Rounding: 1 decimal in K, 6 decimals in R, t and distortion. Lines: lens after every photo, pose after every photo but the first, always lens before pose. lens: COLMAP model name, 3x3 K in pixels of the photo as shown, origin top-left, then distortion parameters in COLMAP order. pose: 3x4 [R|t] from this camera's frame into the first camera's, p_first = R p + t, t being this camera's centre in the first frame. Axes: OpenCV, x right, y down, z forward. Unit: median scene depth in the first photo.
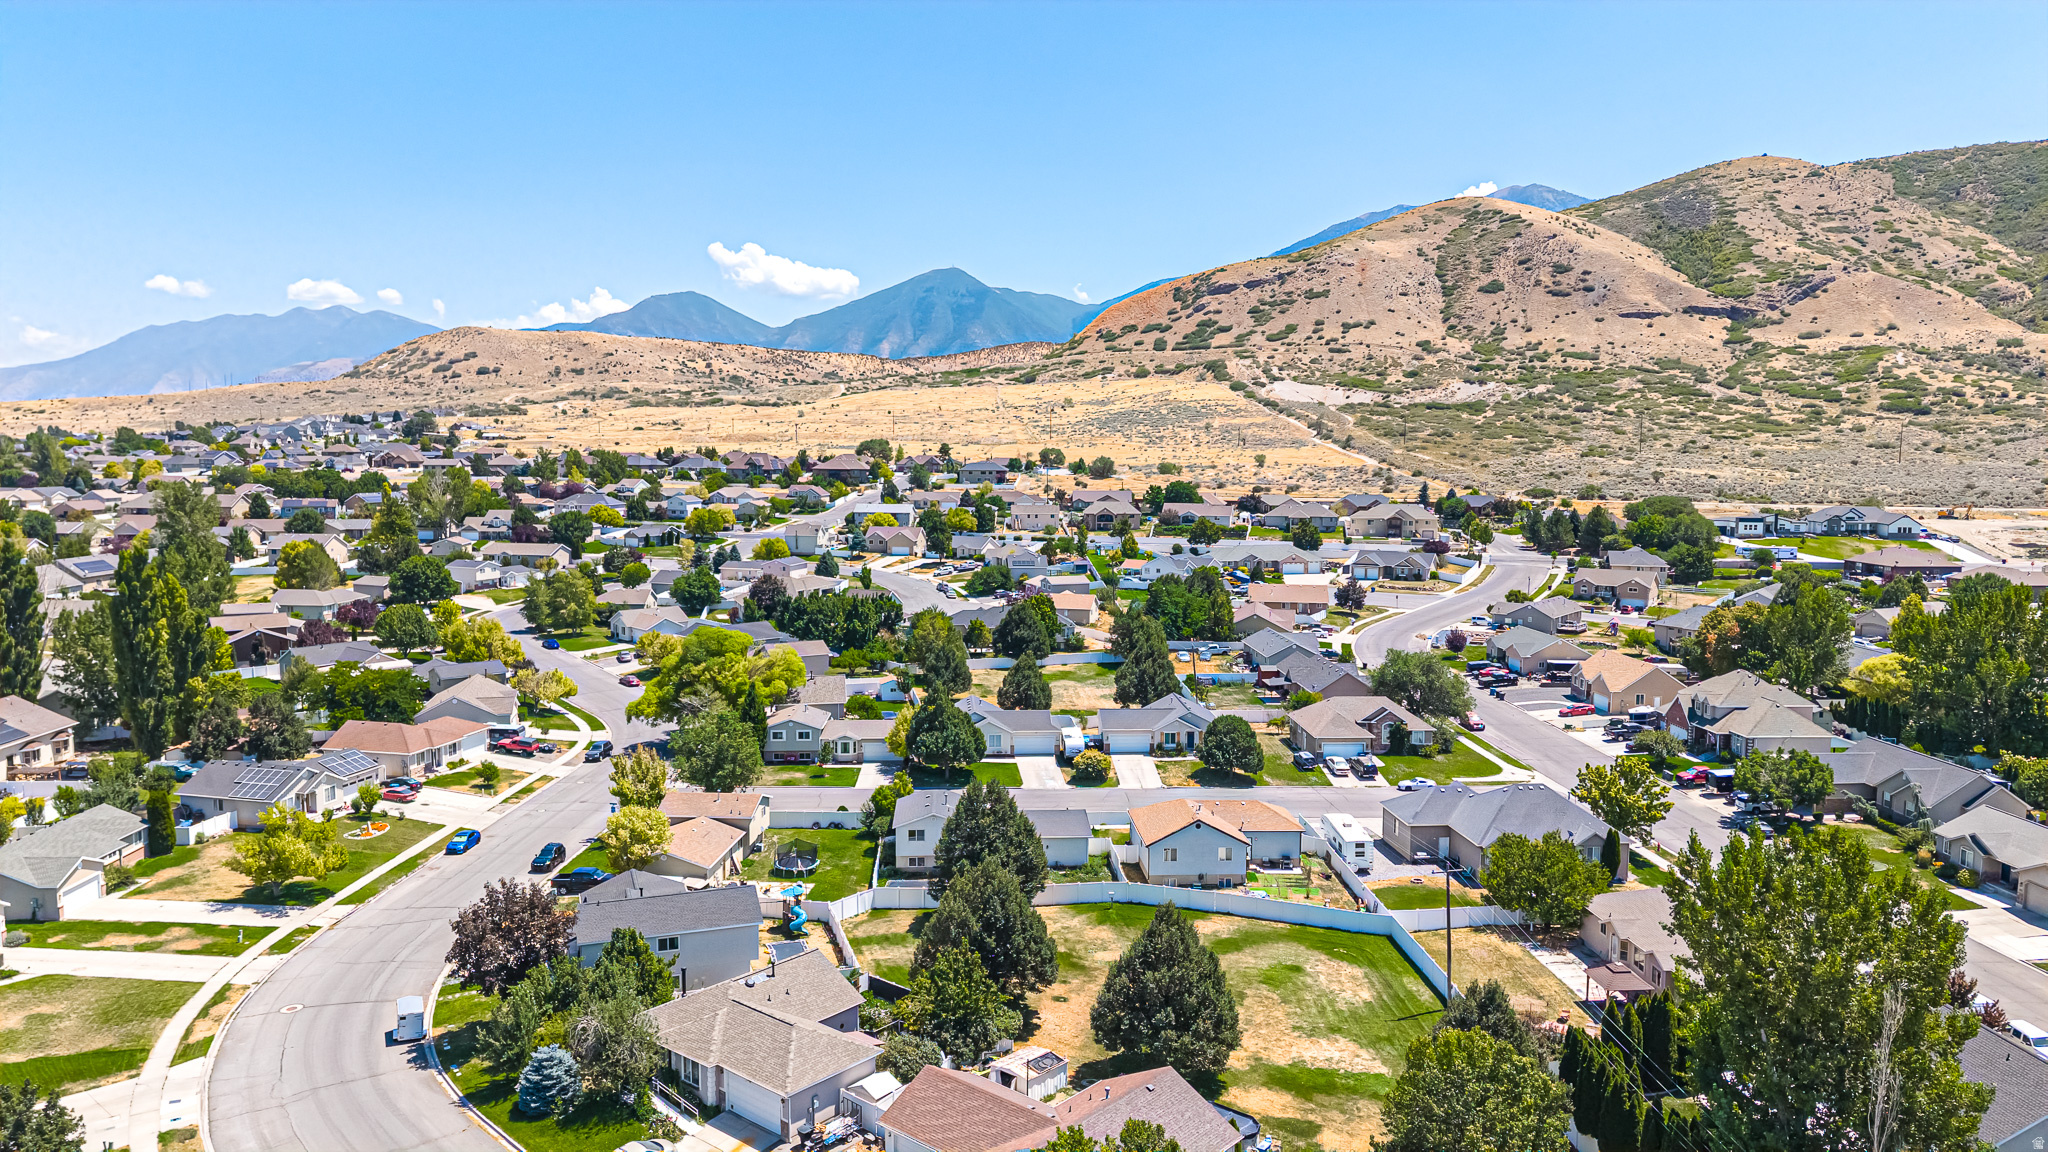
lens RADIAL K [[1361.5, 0, 1024.0], [0, 1361.5, 576.0], [0, 0, 1]] dist [0.060981, -0.078455]
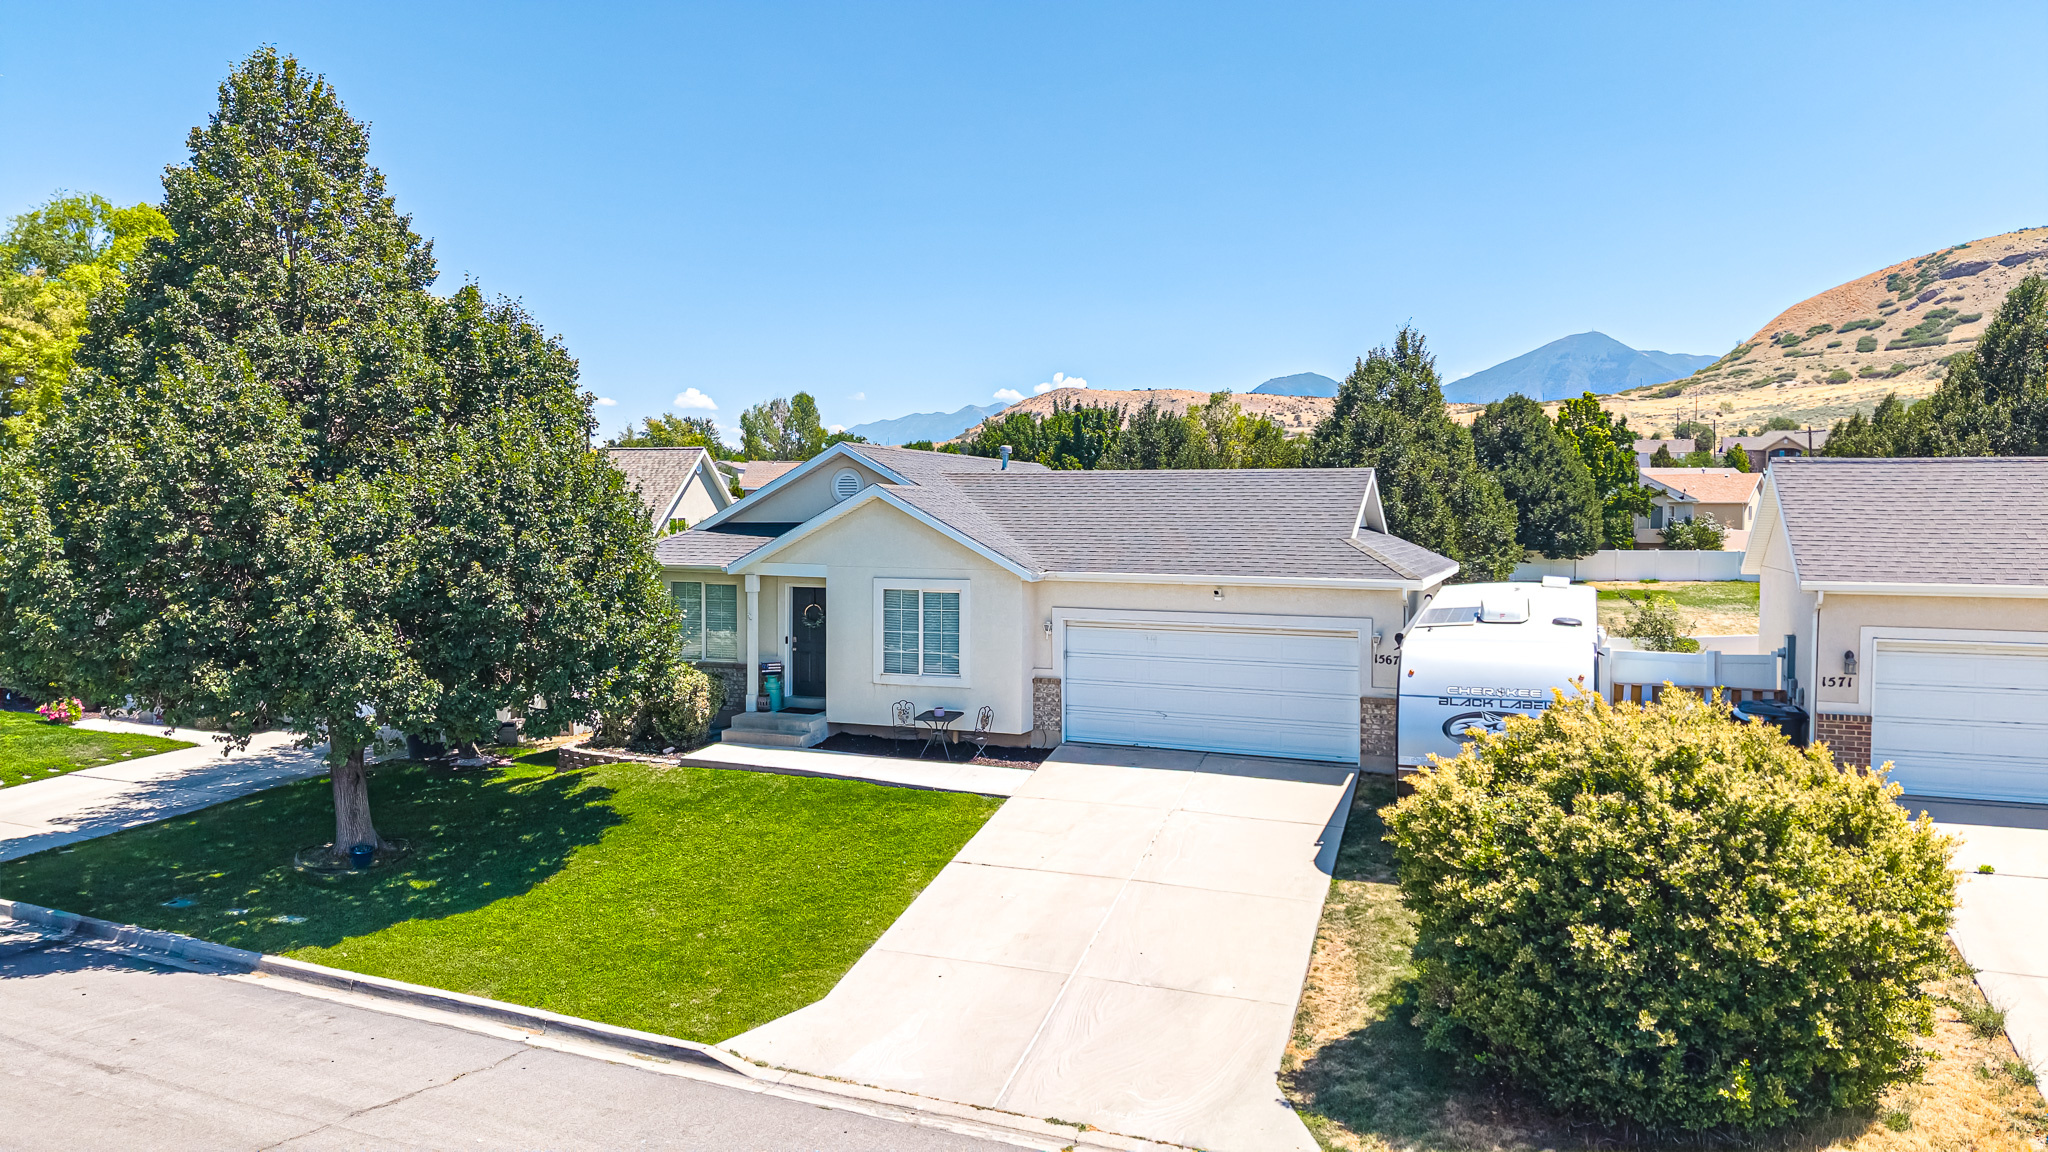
lens RADIAL K [[1373.2, 0, 1028.2], [0, 1373.2, 572.3], [0, 0, 1]] dist [0.031000, -0.032418]
pose [[0.905389, 0.019105, -0.424154, 0.006940], [-0.045368, 0.997621, -0.051906, 0.017140], [0.422153, 0.066239, 0.904101, 0.123561]]
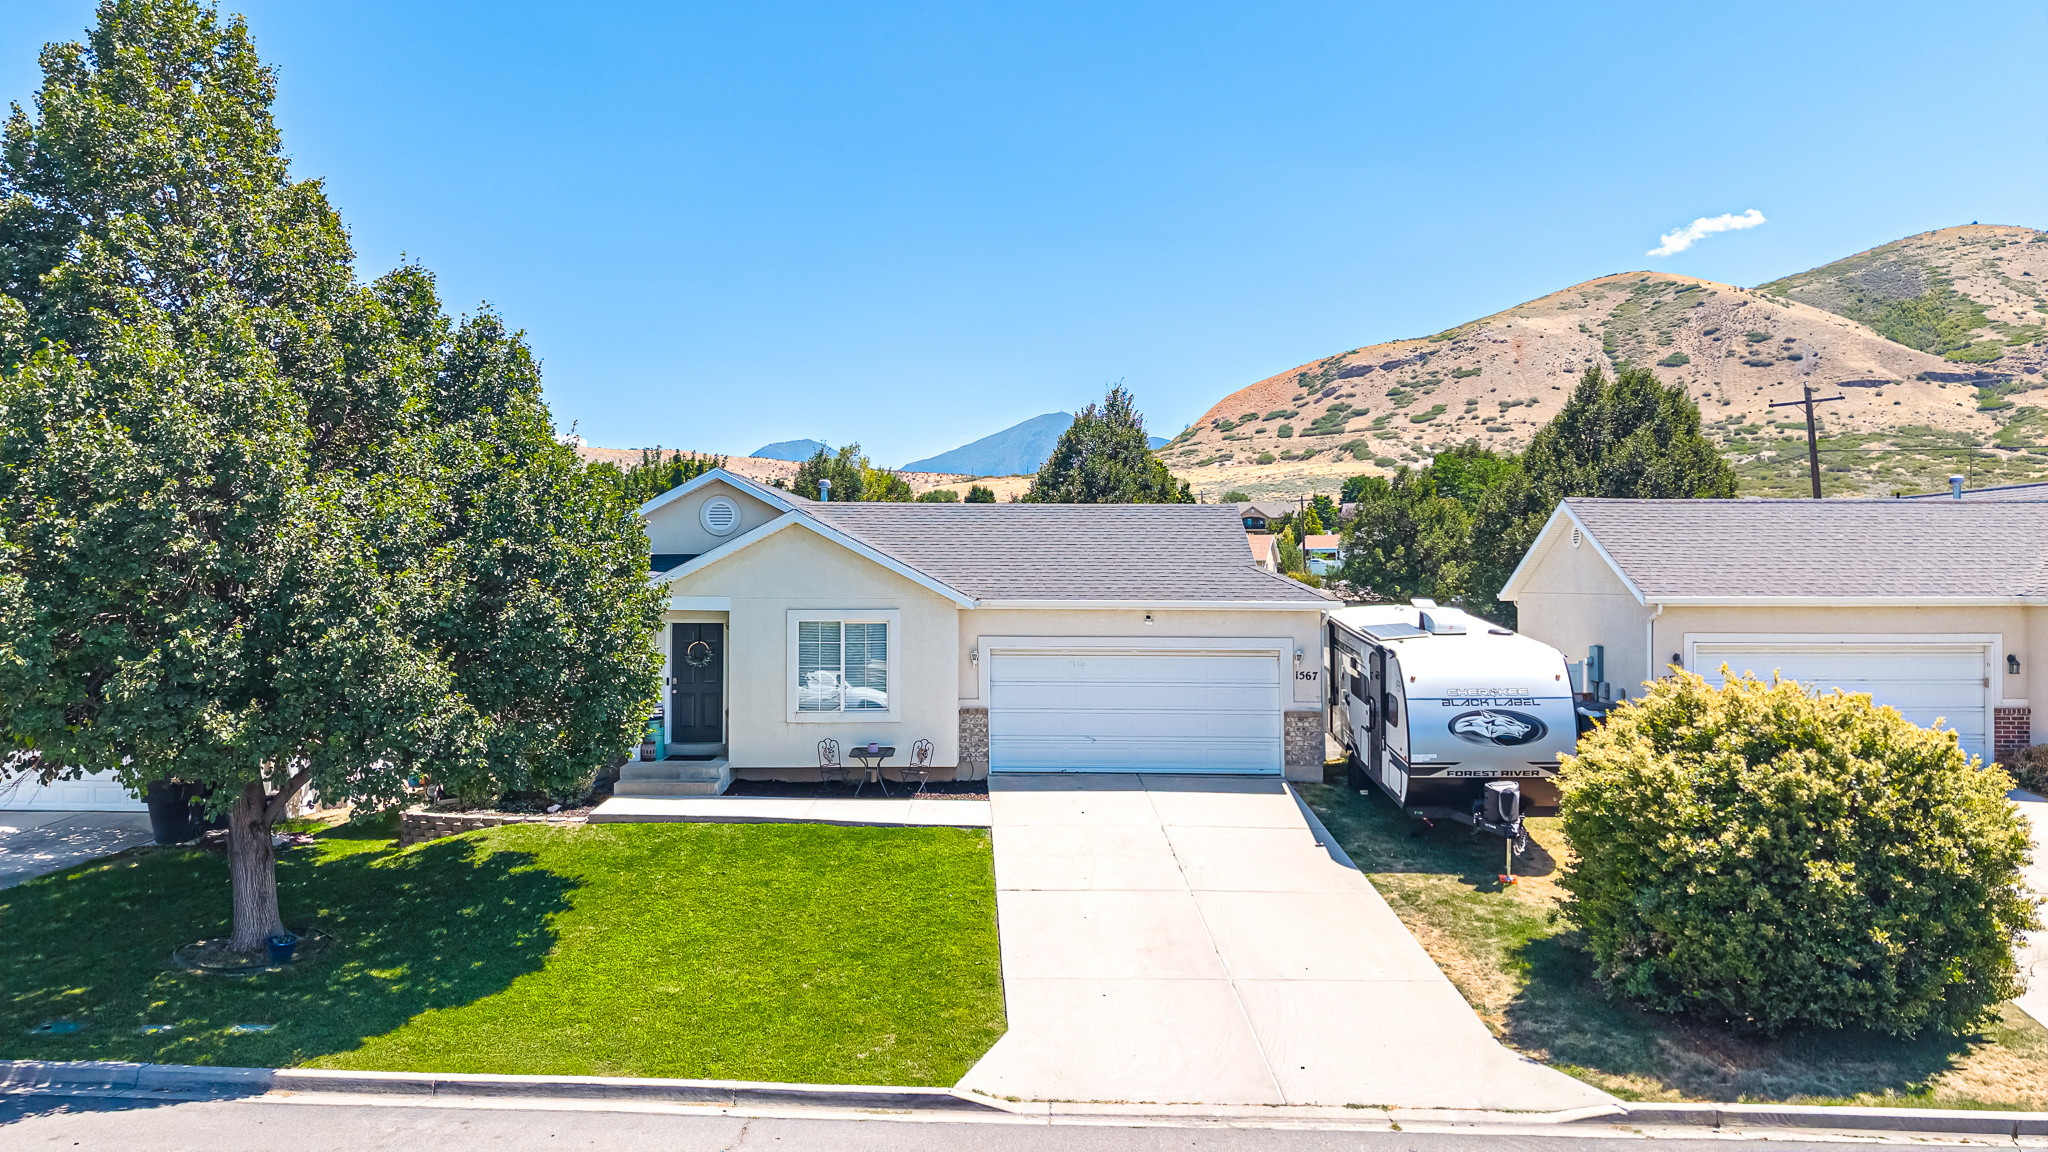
lens RADIAL K [[1373.2, 0, 1028.2], [0, 1373.2, 572.3], [0, 0, 1]] dist [0.031000, -0.032418]
pose [[0.997141, -0.002916, -0.075507, 0.001059], [-0.005292, 0.994107, -0.108275, 0.017805], [0.075377, 0.108365, 0.991249, 0.122153]]
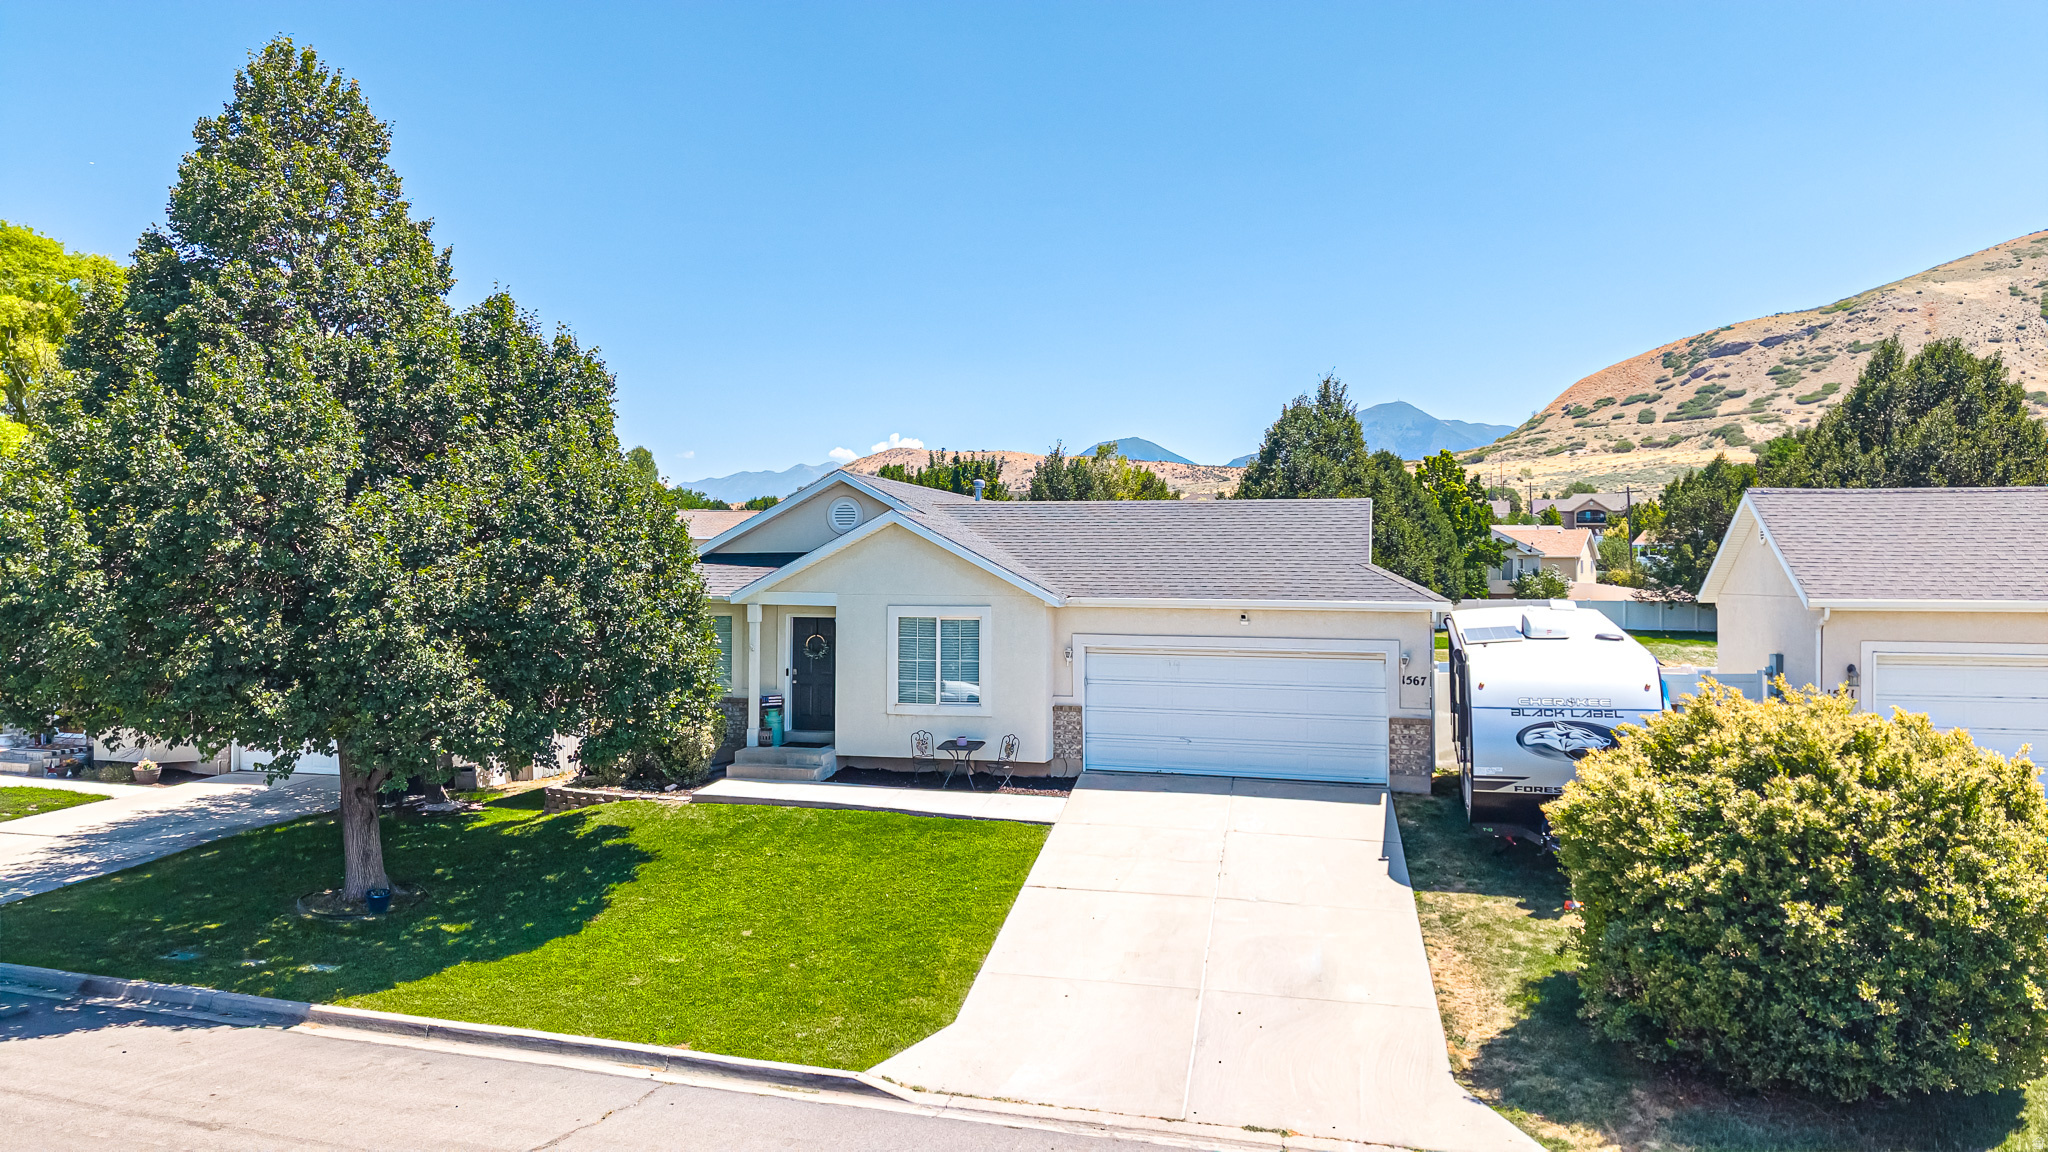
lens RADIAL K [[1373.2, 0, 1028.2], [0, 1373.2, 572.3], [0, 0, 1]] dist [0.031000, -0.032418]
pose [[0.950849, 0.000318, -0.309654, 0.004345], [-0.033132, 0.994363, -0.100717, 0.017722], [0.307876, 0.106026, 0.945500, 0.122741]]
